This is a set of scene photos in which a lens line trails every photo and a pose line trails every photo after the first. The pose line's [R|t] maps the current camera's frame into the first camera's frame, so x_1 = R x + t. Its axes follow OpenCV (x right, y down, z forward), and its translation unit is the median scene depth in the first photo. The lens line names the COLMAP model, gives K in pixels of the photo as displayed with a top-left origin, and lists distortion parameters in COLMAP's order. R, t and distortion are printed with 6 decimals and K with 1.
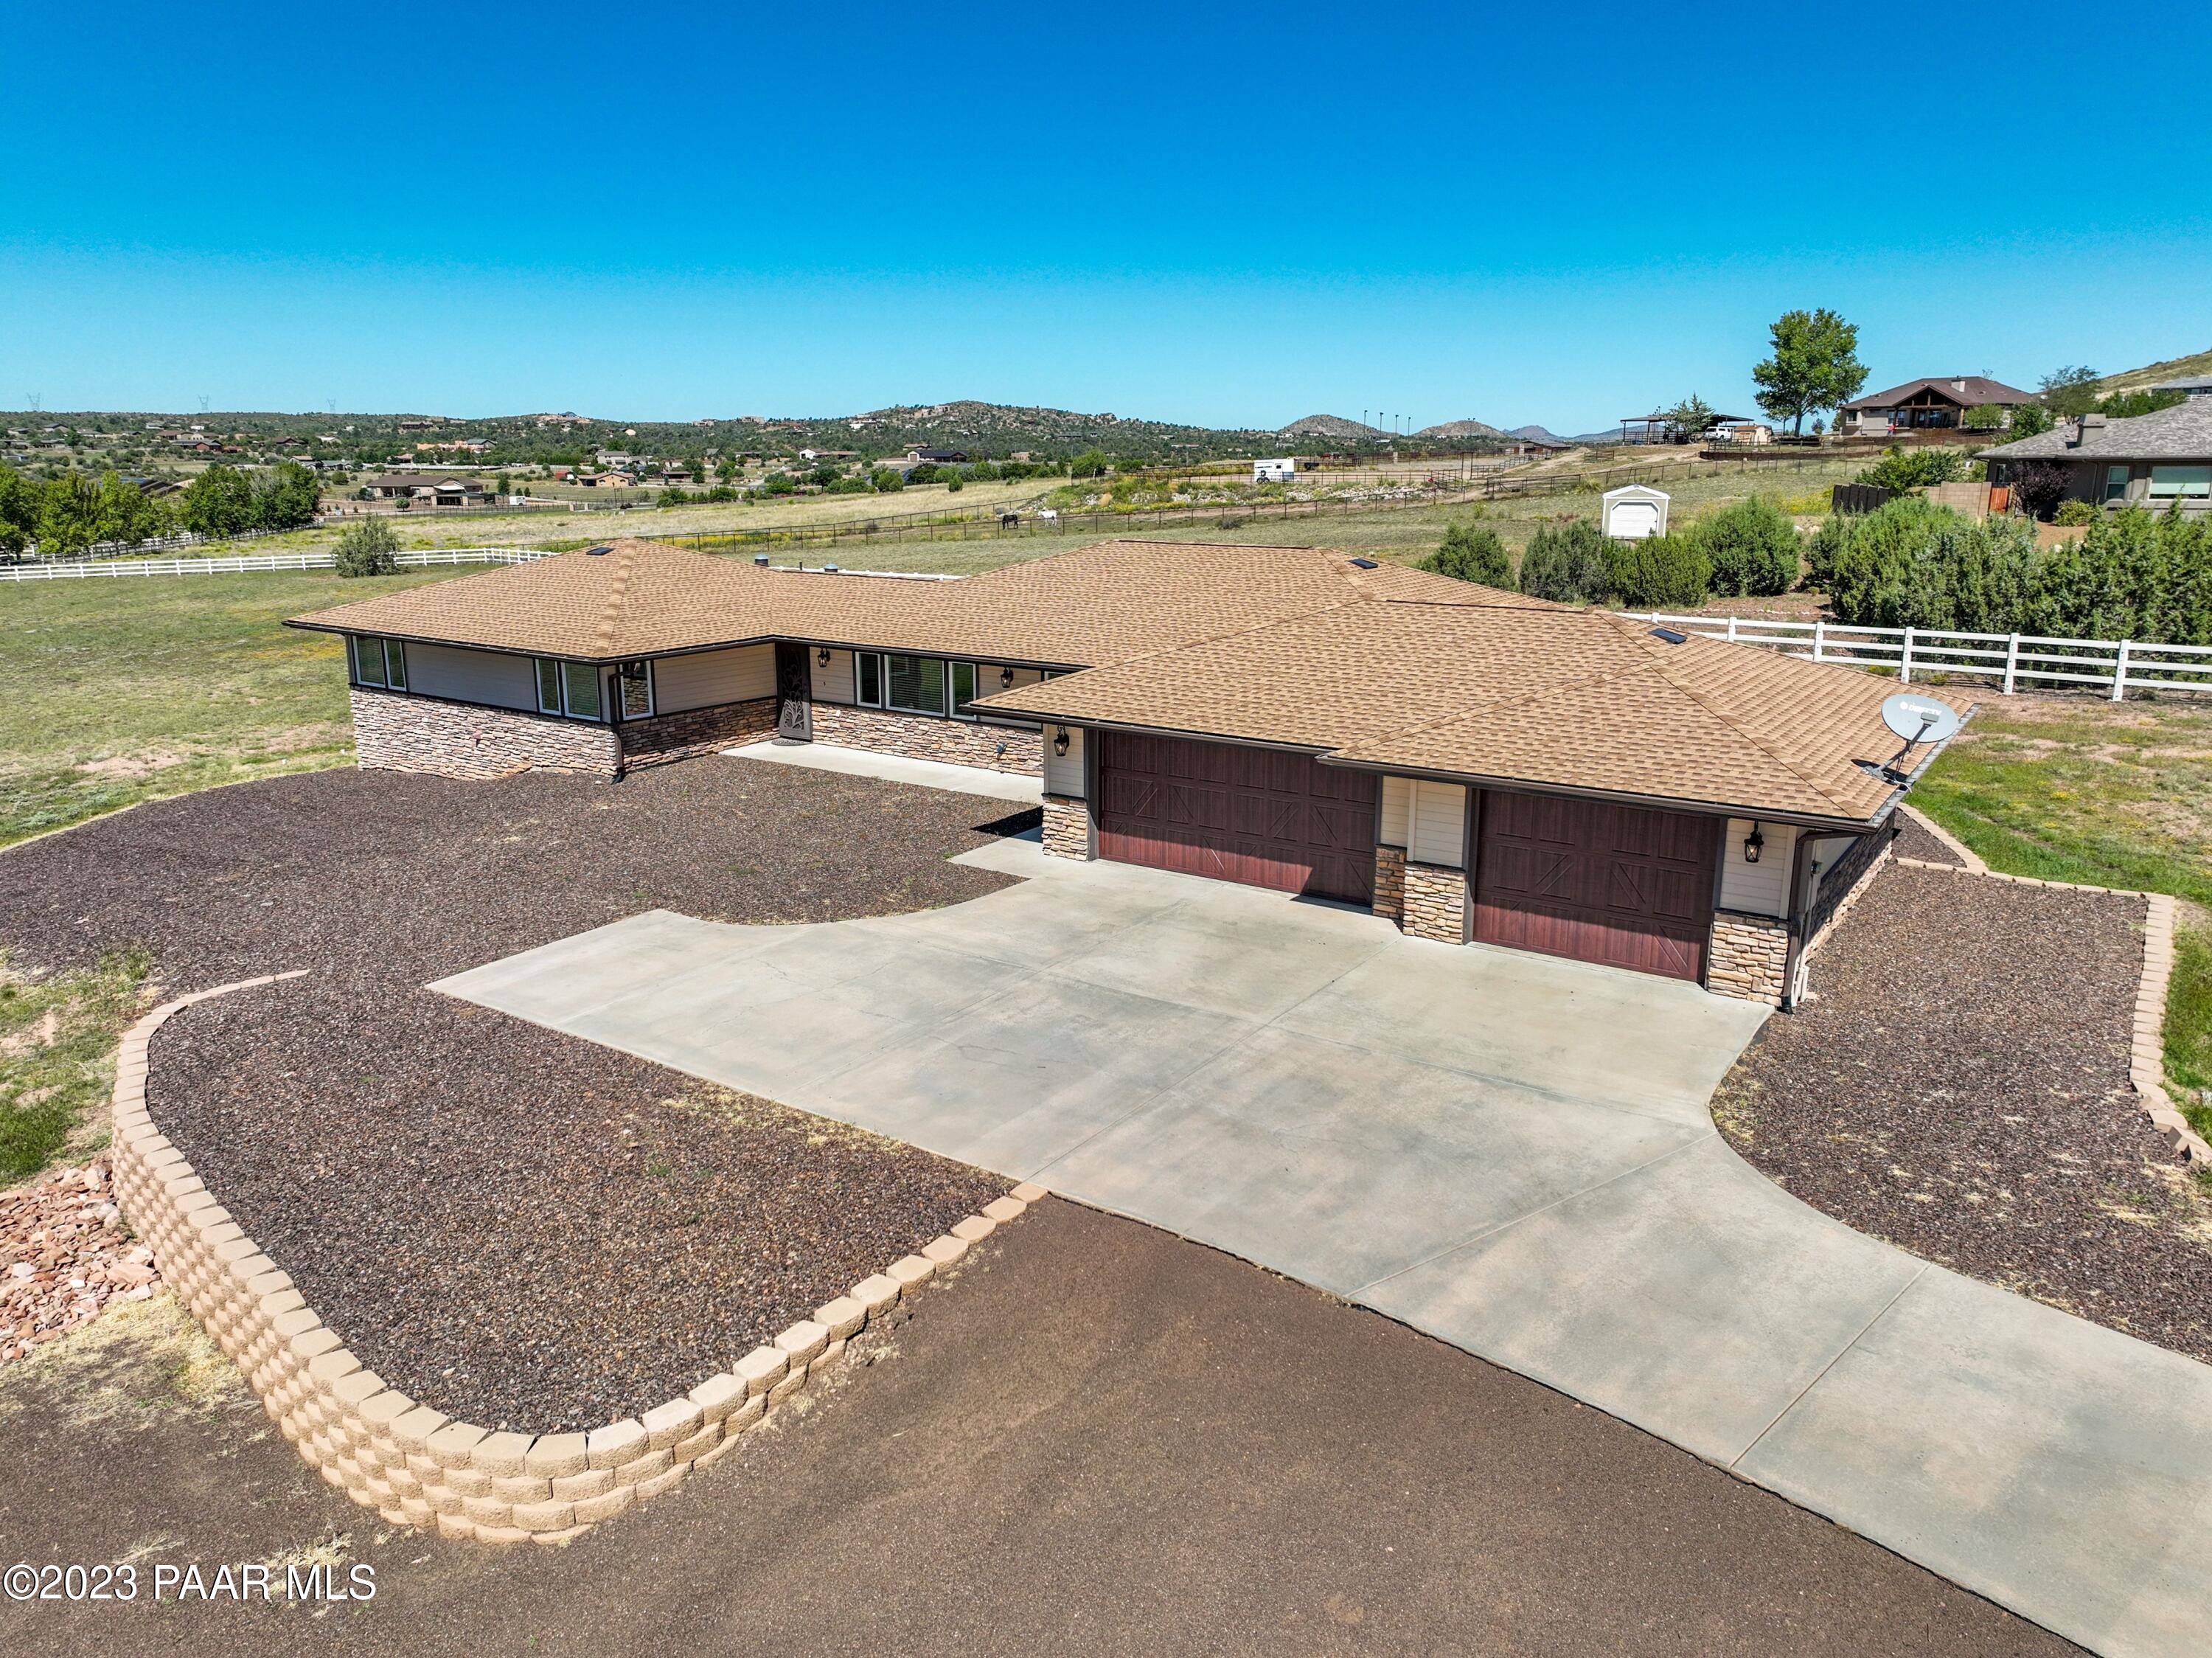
lens RADIAL K [[1535.0, 0, 1106.0], [0, 1535.0, 829.0], [0, 0, 1]] dist [0.008149, 0.002170]
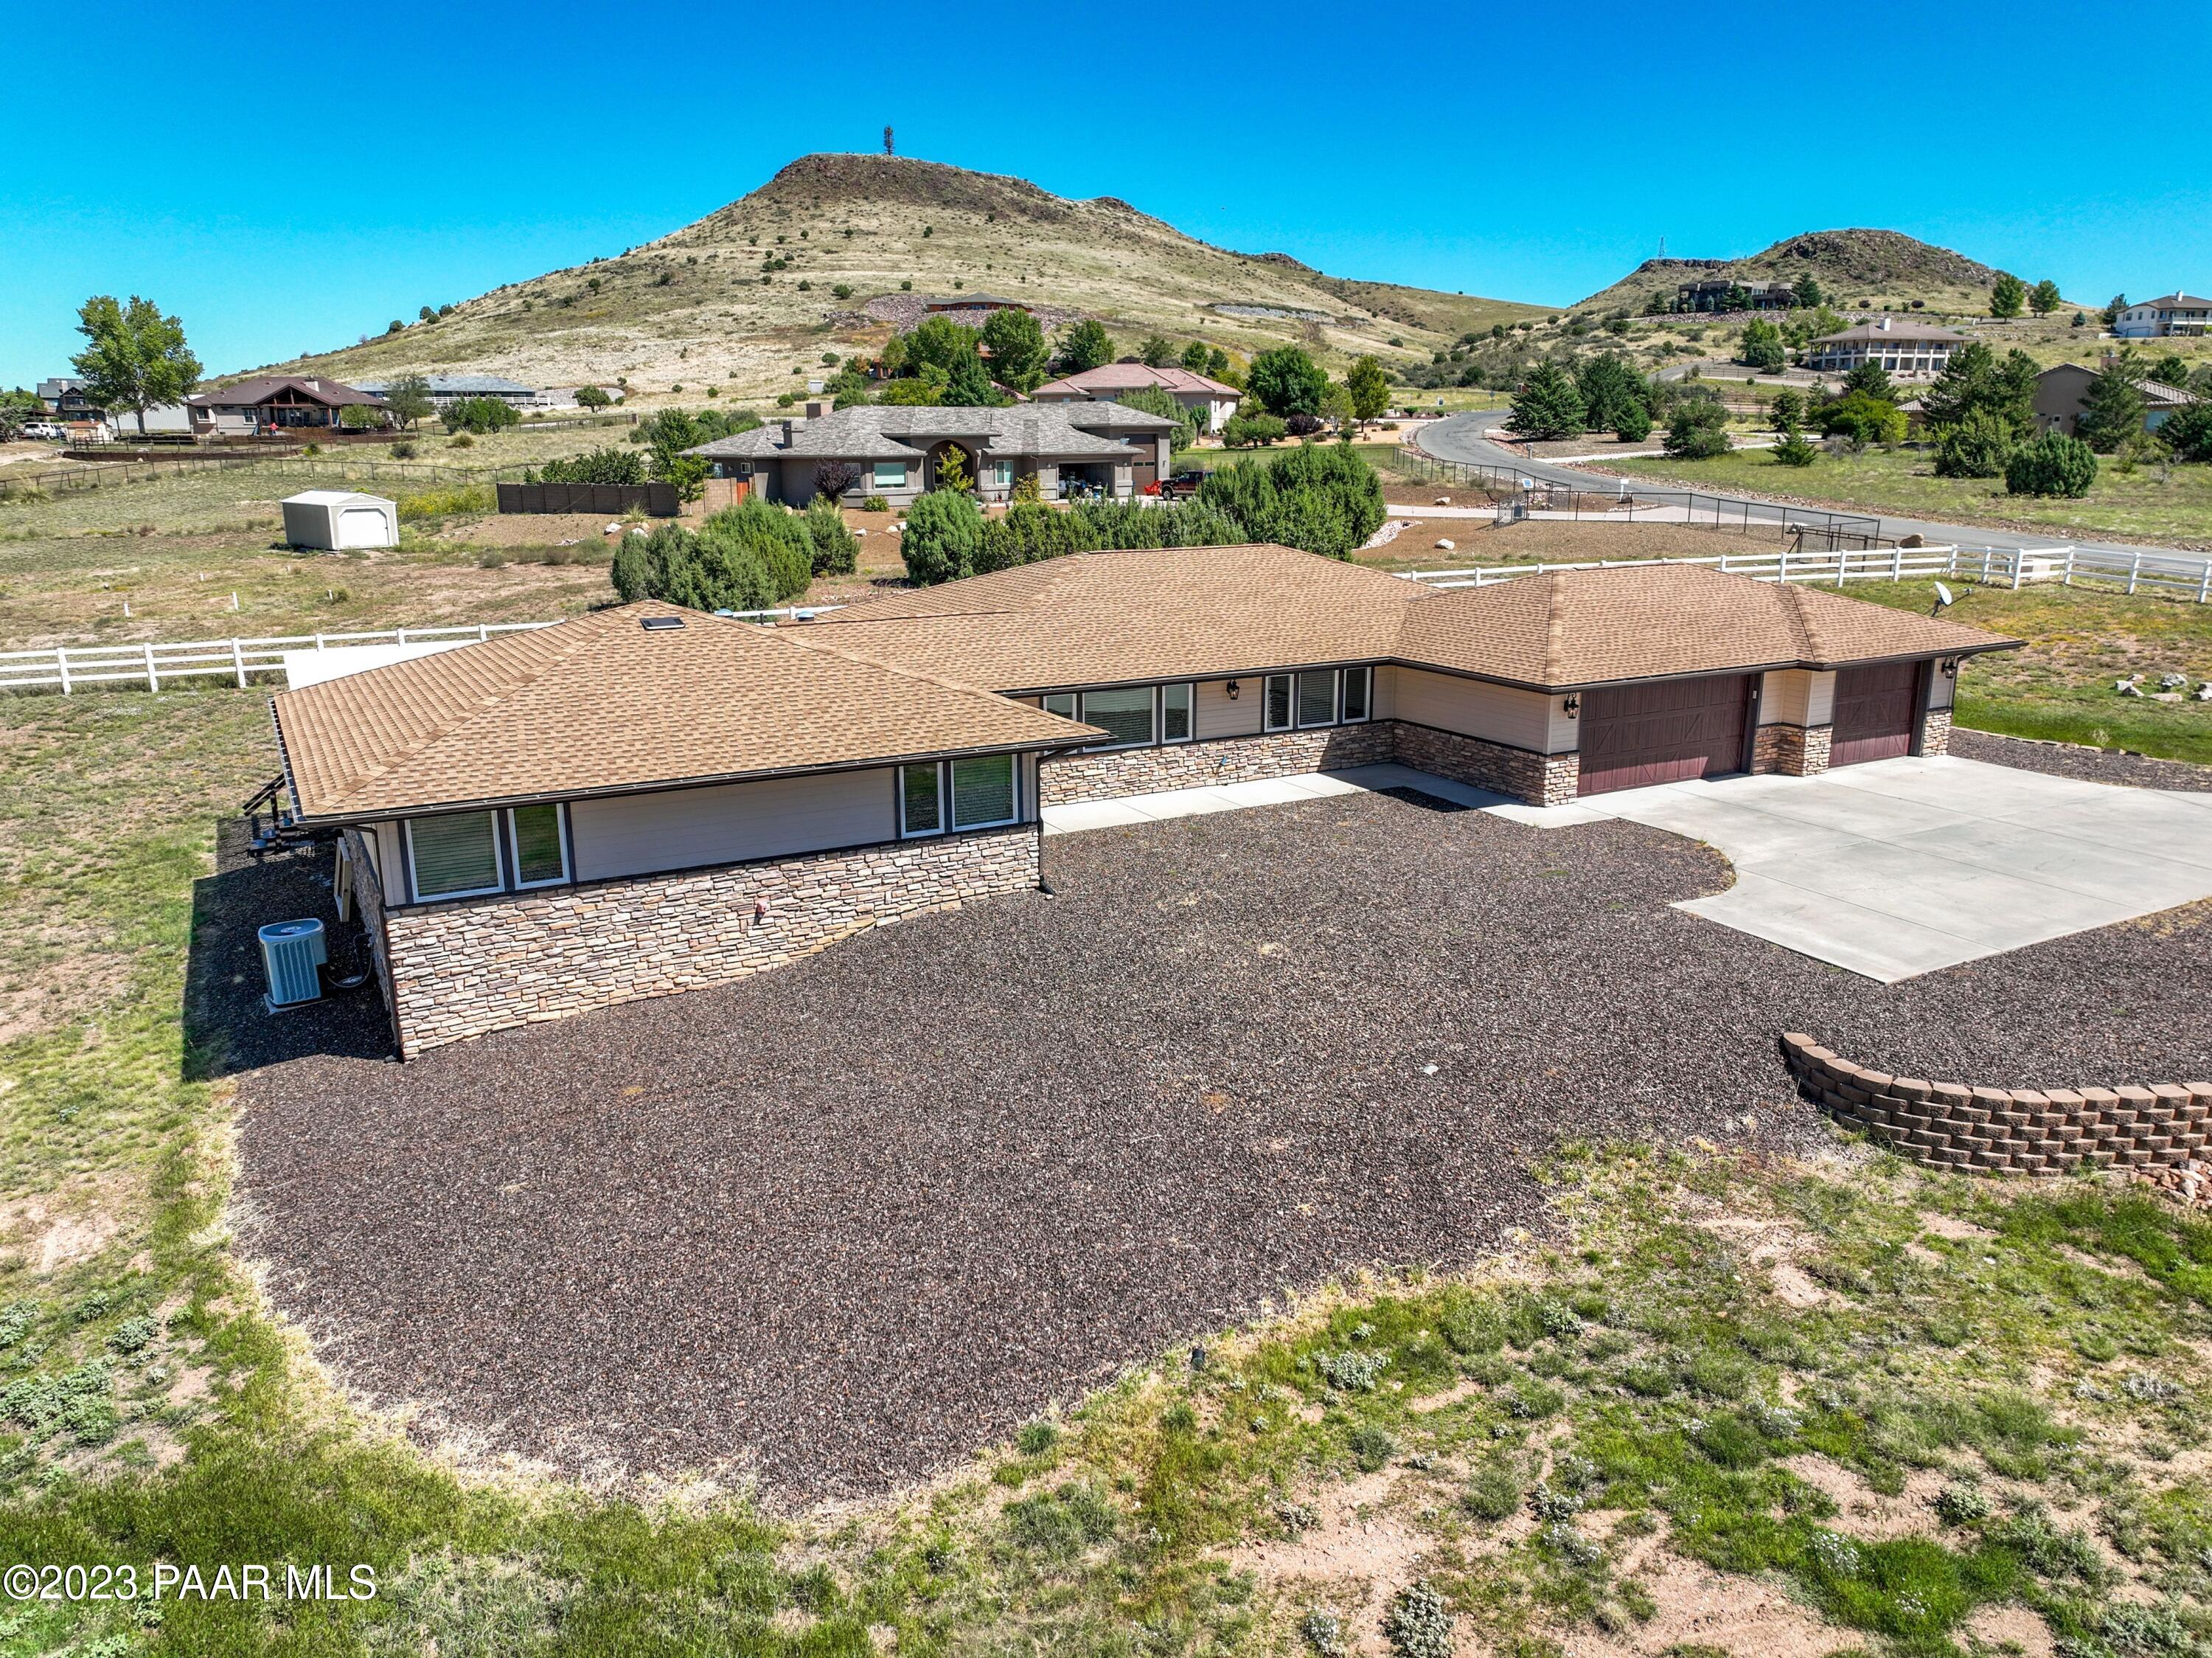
lens RADIAL K [[1535.0, 0, 1106.0], [0, 1535.0, 829.0], [0, 0, 1]] dist [0.008149, 0.002170]
pose [[0.449397, -0.222806, 0.865101, -0.955483], [0.220736, 0.966065, 0.134143, -0.157221], [-0.865631, 0.130675, 0.483328, 0.573164]]
